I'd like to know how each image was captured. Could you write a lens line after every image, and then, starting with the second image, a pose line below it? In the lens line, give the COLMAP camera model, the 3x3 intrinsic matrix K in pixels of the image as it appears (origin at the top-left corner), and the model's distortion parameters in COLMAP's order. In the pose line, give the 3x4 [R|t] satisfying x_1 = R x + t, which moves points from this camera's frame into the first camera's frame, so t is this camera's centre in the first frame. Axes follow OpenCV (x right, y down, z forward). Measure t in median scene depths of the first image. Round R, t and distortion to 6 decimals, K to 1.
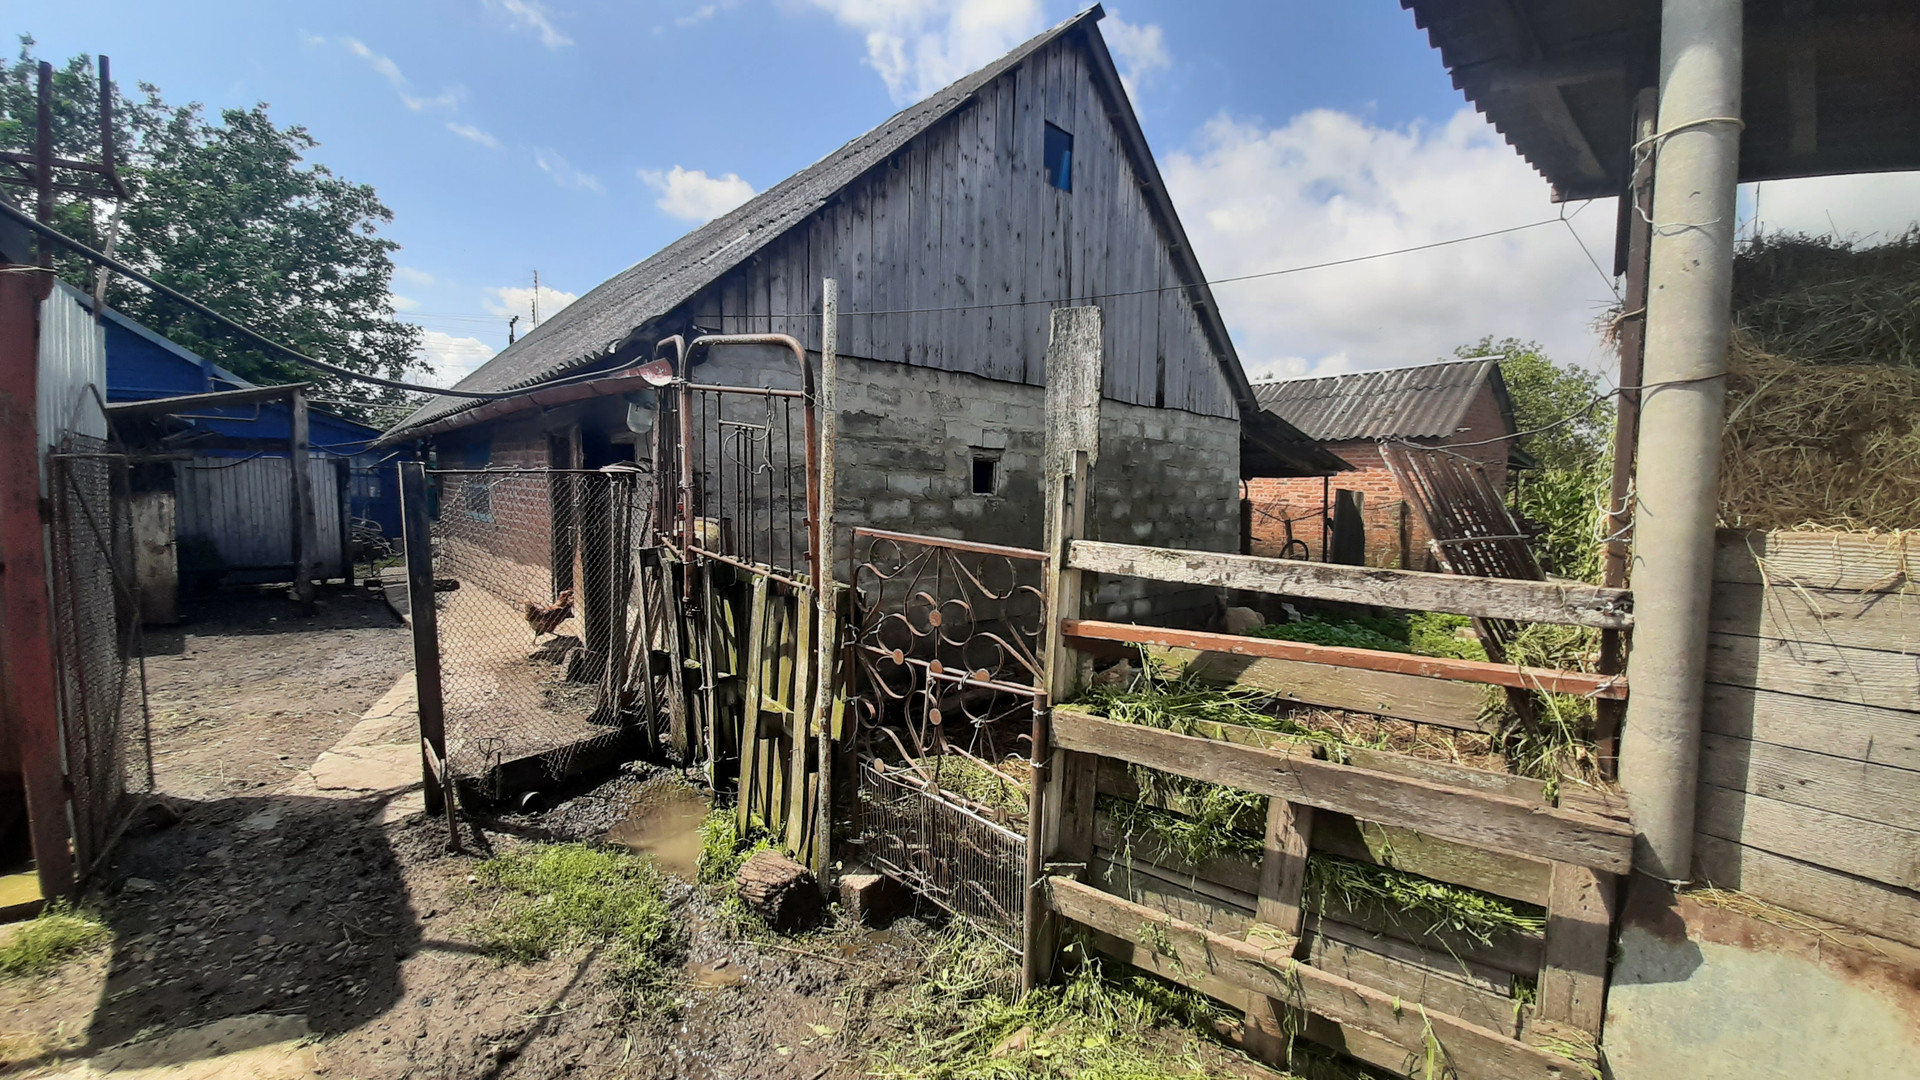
lens RADIAL K [[781.8, 0, 1010.5], [0, 781.8, 544.1], [0, 0, 1]] dist [0.024647, -0.017963]
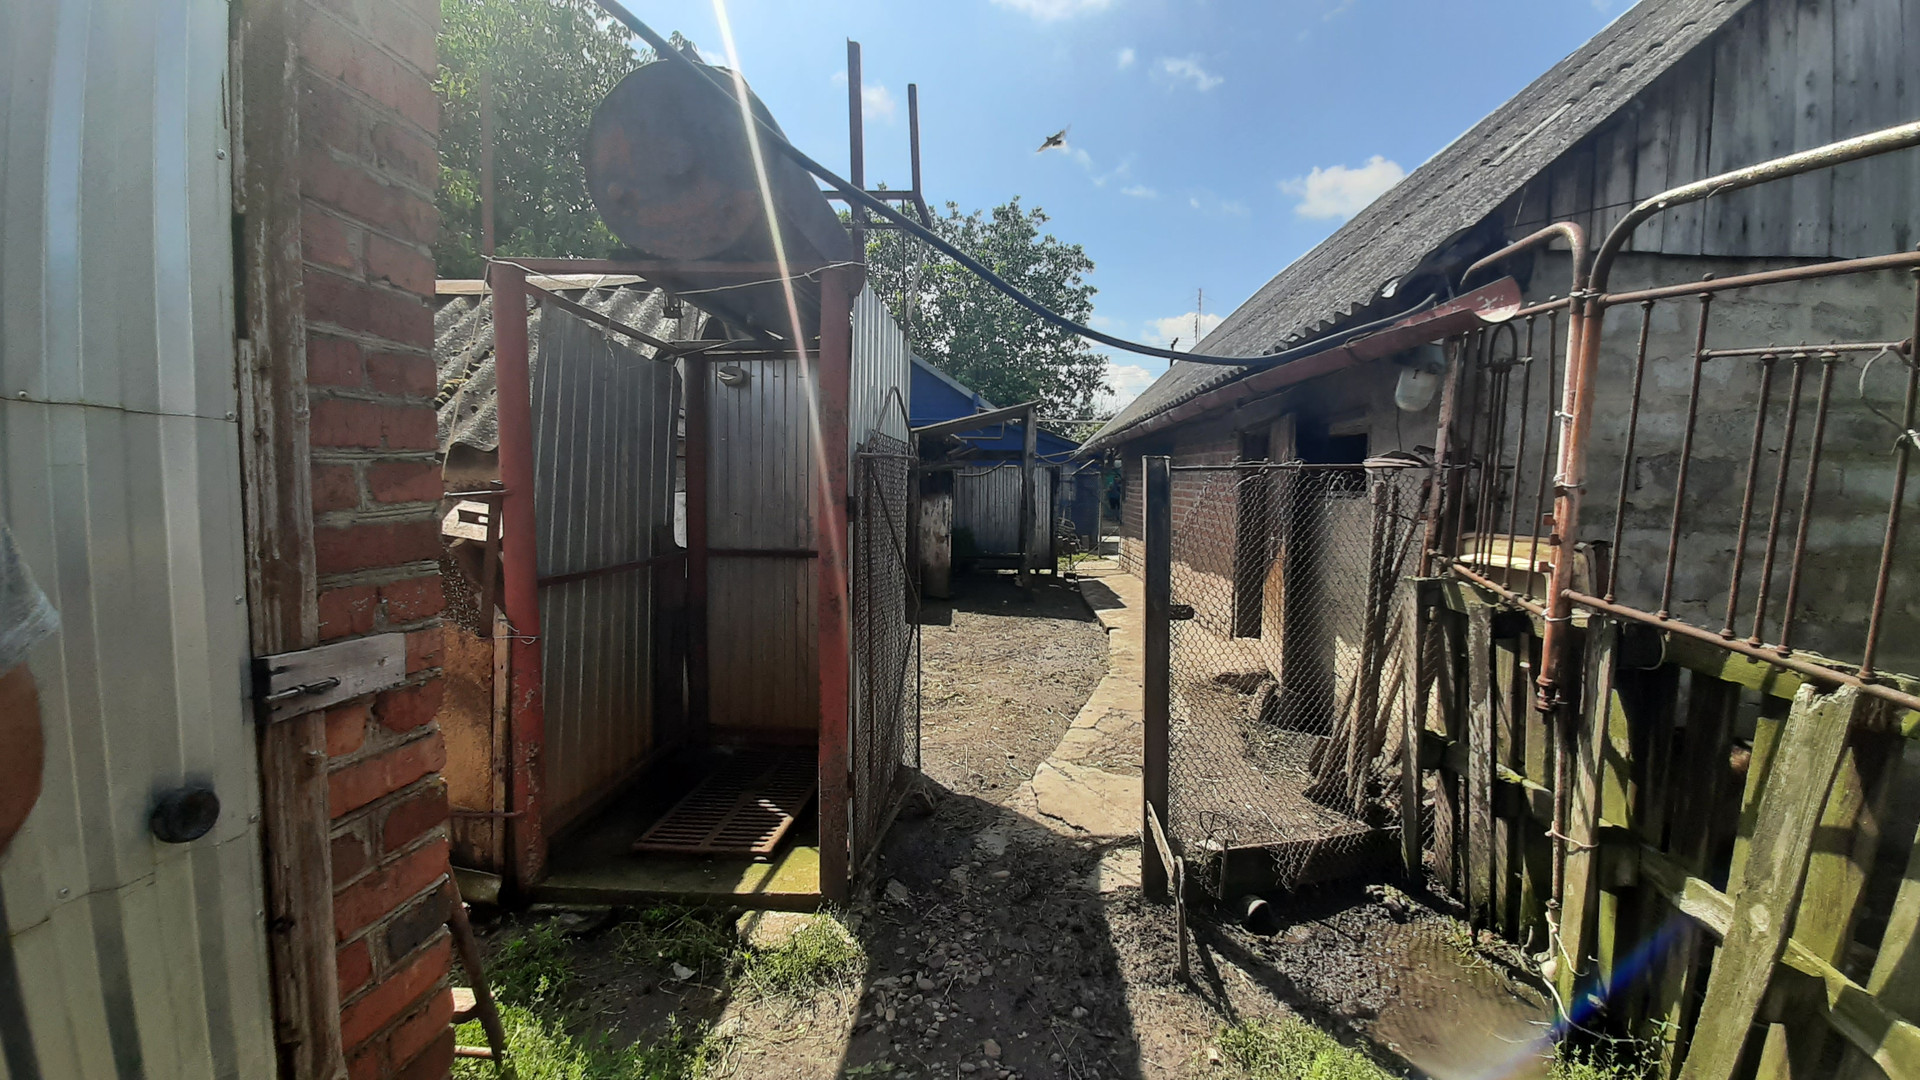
lens RADIAL K [[760.2, 0, 994.4], [0, 760.2, 511.0], [0, 0, 1]] dist [0.013412, -0.015218]
pose [[0.722135, 0.019785, -0.691469, -0.252352], [-0.053941, 0.998158, -0.027773, -0.013325], [0.689646, 0.057354, 0.721872, 0.245975]]
